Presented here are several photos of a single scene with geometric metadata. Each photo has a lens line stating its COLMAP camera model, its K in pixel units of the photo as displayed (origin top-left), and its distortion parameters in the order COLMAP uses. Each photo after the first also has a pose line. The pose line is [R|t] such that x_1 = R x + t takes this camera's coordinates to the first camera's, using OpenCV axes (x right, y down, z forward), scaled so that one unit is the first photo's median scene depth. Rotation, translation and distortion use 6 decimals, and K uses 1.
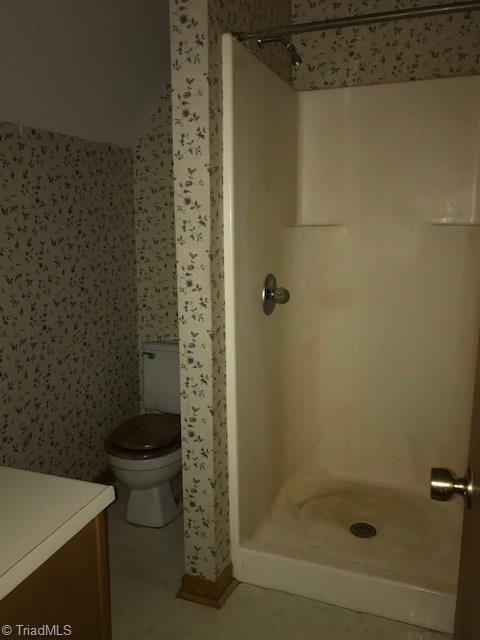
lens RADIAL K [[506.5, 0, 252.9], [0, 506.5, 322.3], [0, 0, 1]] dist [0.032100, -0.044625]
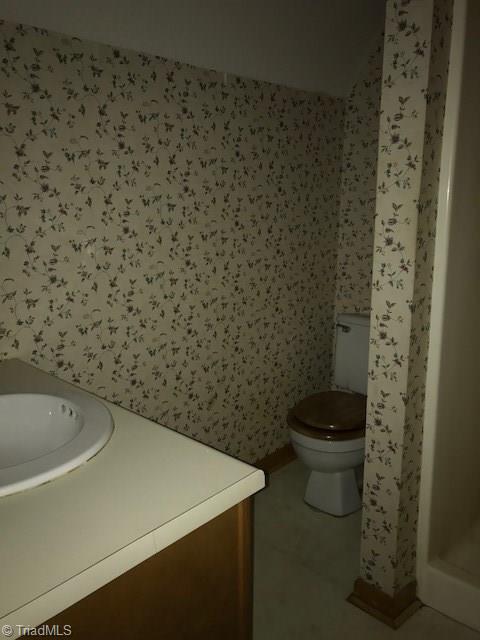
lens RADIAL K [[506.5, 0, 252.9], [0, 506.5, 322.3], [0, 0, 1]] dist [0.032100, -0.044625]
pose [[0.913174, 0.087859, -0.397988, 0.010870], [-0.070952, 0.995847, 0.057045, 0.019538], [0.401347, -0.023854, 0.915615, 0.137035]]
